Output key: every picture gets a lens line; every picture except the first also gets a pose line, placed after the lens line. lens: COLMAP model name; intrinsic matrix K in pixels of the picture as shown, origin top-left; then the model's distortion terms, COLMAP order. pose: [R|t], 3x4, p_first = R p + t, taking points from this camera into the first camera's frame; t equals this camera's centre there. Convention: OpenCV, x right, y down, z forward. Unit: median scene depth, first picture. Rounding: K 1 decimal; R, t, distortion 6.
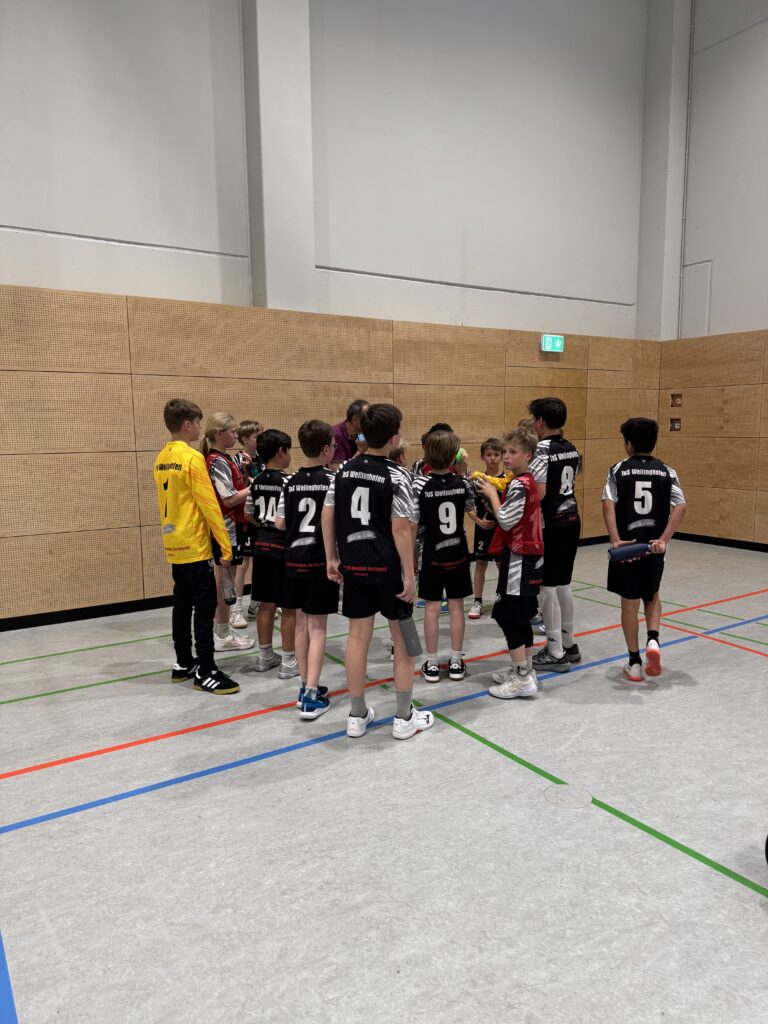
lens RADIAL K [[719.9, 0, 384.8], [0, 719.9, 510.1], [0, 0, 1]] dist [0.001101, -0.000556]
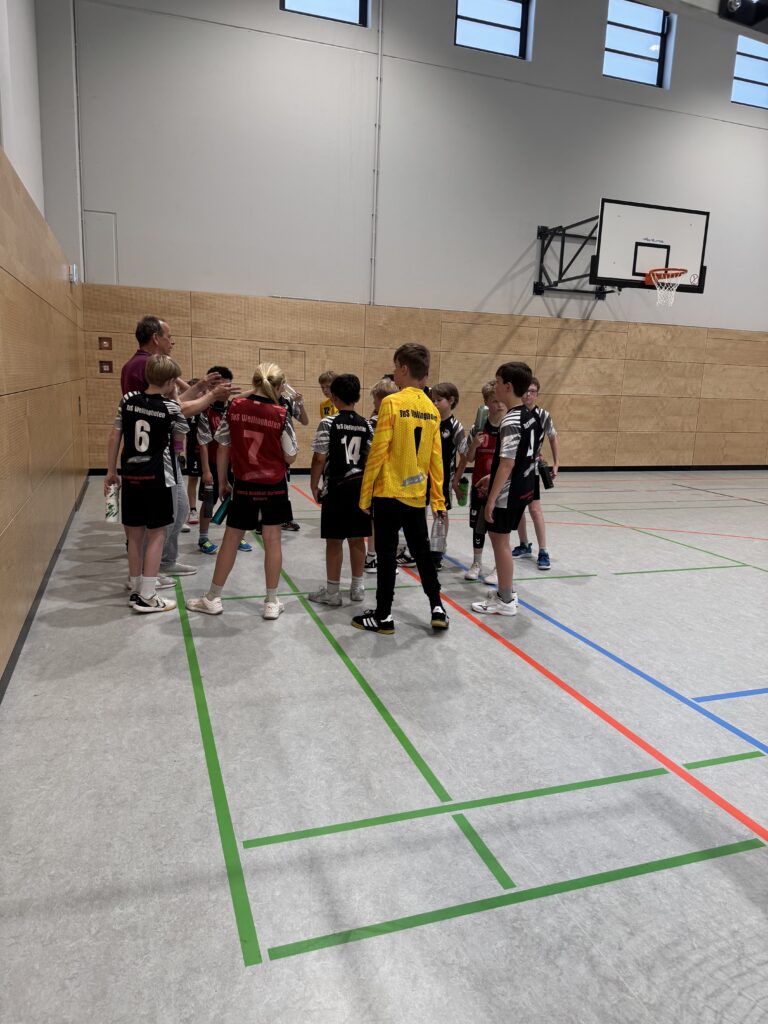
lens RADIAL K [[719.9, 0, 384.3], [0, 719.9, 515.7], [0, 0, 1]] dist [0.001101, -0.000556]
pose [[0.256977, -0.160220, 0.953044, -1.261203], [0.070406, 0.986645, 0.146885, -0.069011], [-0.963849, 0.029354, 0.264826, 0.780670]]
